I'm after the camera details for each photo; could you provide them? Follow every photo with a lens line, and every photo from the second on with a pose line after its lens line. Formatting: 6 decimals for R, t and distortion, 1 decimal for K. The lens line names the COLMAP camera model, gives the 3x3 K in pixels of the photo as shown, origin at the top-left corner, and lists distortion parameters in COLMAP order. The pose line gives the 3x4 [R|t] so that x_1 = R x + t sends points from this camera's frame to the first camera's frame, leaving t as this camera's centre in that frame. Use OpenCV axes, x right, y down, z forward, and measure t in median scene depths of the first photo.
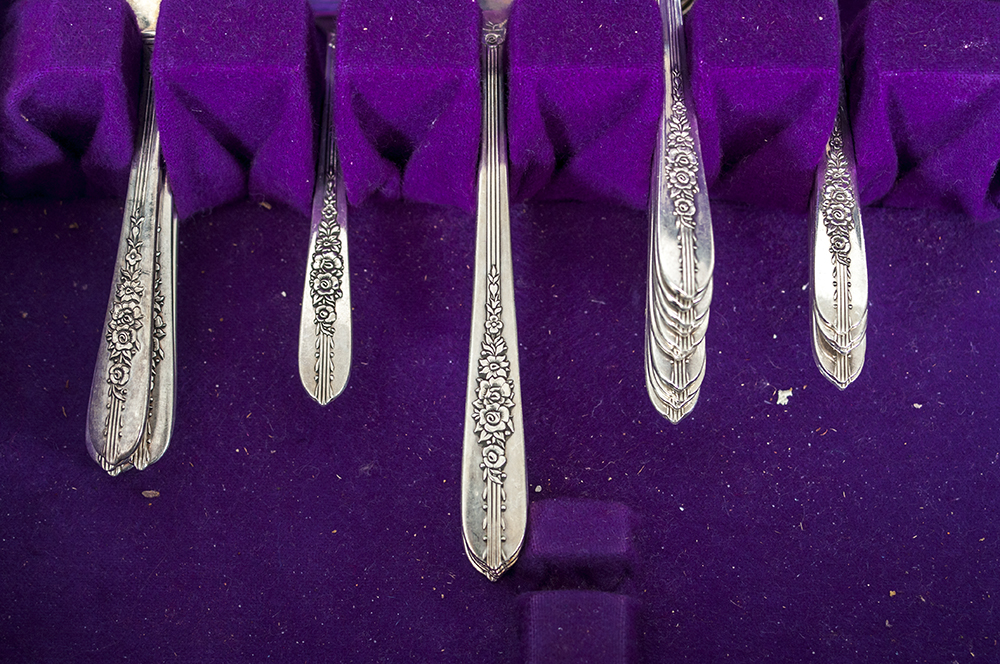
lens RADIAL K [[1965.5, 0, 498.9], [0, 1965.5, 333.9], [0, 0, 1]] dist [-0.006625, 0.000000]
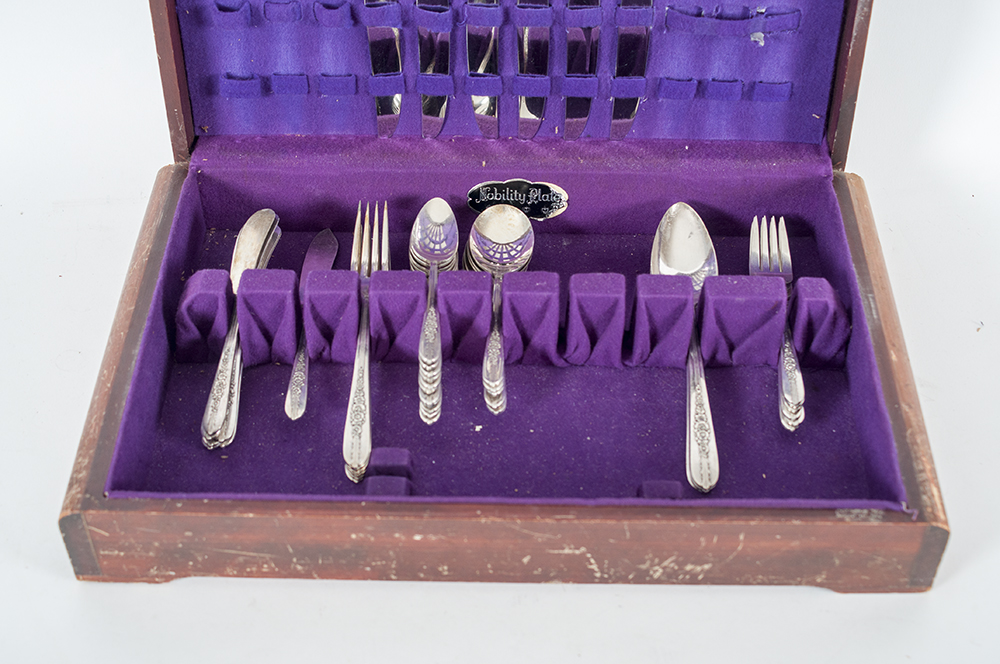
lens RADIAL K [[1588.0, 0, 535.1], [0, 1588.0, 387.1], [0, 0, 1]] dist [-0.147566, 0.000000]
pose [[0.999997, -0.002529, -0.000212, 0.223462], [0.002241, 0.919153, -0.393893, 0.801219], [0.001191, 0.393892, 0.919156, -0.902620]]
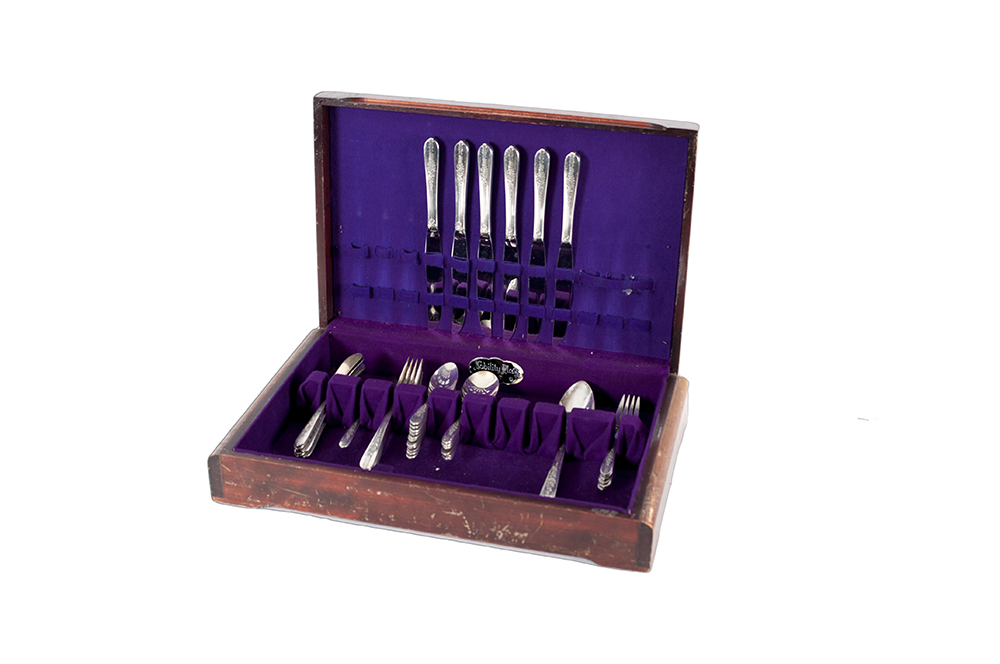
lens RADIAL K [[1588.0, 0, 500.5], [0, 1588.0, 333.3], [0, 0, 1]] dist [-0.147566, 0.000000]
pose [[0.966217, 0.105166, -0.235297, 1.163960], [-0.235824, 0.729081, -0.642517, 2.220118], [0.103980, 0.676299, 0.729251, -1.974949]]
